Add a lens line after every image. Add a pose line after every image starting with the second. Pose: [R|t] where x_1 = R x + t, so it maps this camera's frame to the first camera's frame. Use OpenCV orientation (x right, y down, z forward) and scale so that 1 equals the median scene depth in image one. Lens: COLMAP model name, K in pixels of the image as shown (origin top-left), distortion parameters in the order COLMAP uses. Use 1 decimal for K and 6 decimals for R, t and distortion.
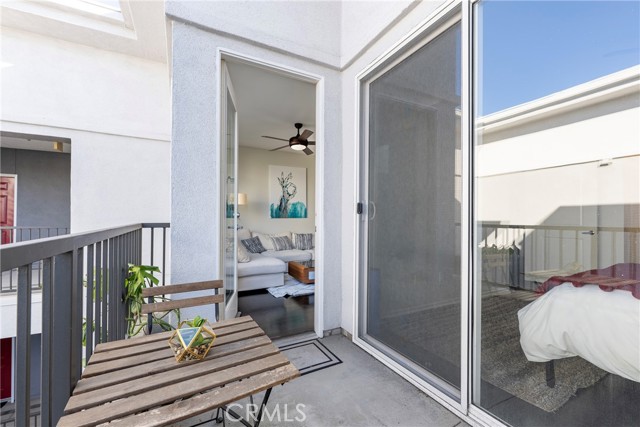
lens RADIAL K [[271.7, 0, 320.4], [0, 271.7, 219.1], [0, 0, 1]] dist [0.001045, 0.000016]
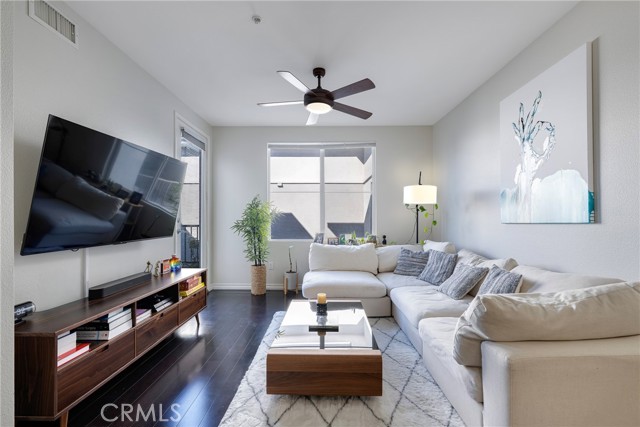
lens RADIAL K [[271.7, 0, 320.4], [0, 271.7, 219.1], [0, 0, 1]] dist [0.001045, 0.000016]
pose [[-0.467196, -0.003211, -0.884148, 0.332692], [-0.004622, 0.999989, -0.001190, -0.006976], [0.884142, 0.003530, -0.467205, 0.929681]]
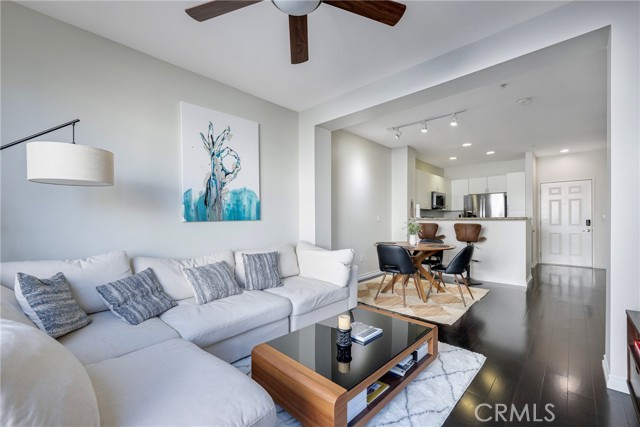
lens RADIAL K [[271.7, 0, 320.4], [0, 271.7, 219.1], [0, 0, 1]] dist [0.001045, 0.000016]
pose [[0.949219, -0.012703, 0.314360, -0.110170], [0.011535, 0.999918, 0.005576, -0.008029], [-0.314405, -0.001667, 0.949287, 0.499882]]
